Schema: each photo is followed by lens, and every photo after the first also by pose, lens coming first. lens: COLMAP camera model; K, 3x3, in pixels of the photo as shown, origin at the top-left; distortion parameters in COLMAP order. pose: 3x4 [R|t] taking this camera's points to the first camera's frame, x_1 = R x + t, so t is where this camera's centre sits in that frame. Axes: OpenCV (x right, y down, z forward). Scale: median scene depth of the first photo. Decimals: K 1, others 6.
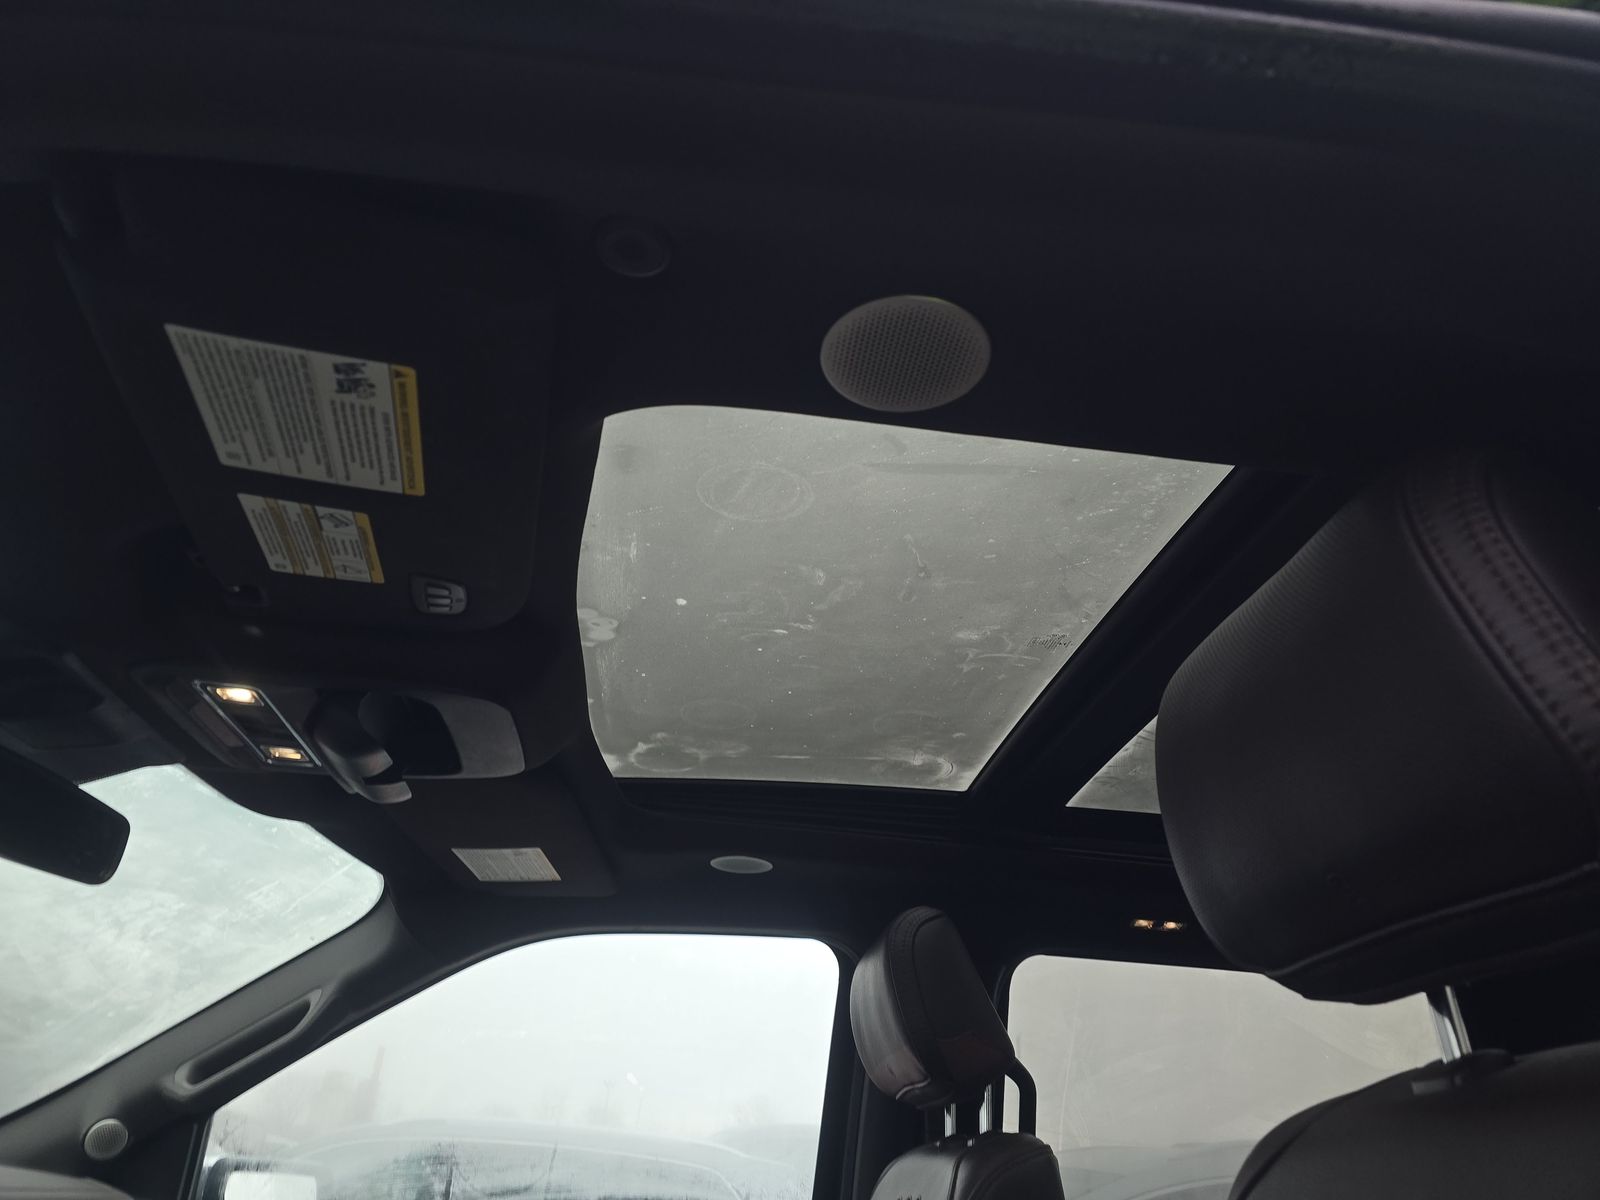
lens RADIAL K [[1093.8, 0, 800.0], [0, 1093.8, 600.0], [0, 0, 1]] dist [0.020629, -0.007154]
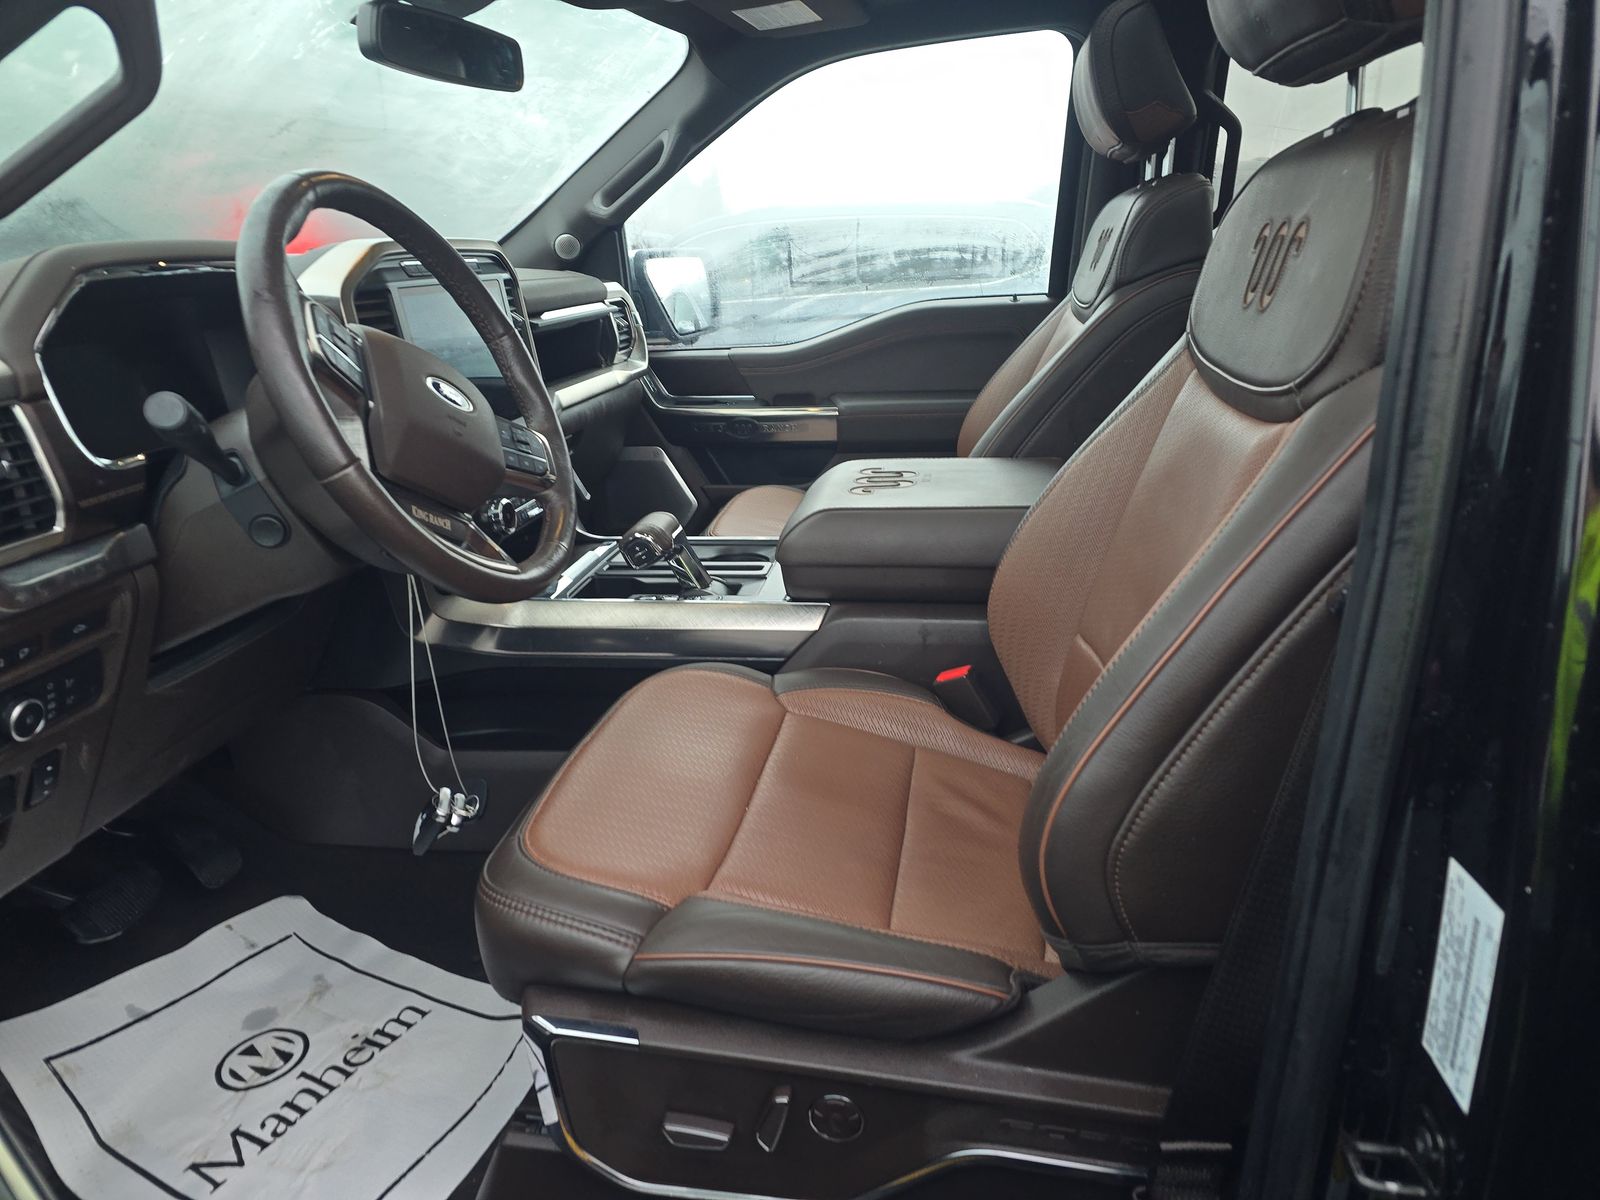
lens RADIAL K [[1093.8, 0, 800.0], [0, 1093.8, 600.0], [0, 0, 1]] dist [0.020629, -0.007154]
pose [[0.957725, -0.007113, -0.287597, 0.107811], [0.212111, 0.692815, 0.689215, -0.146120], [0.194350, -0.721081, 0.665035, -0.289777]]
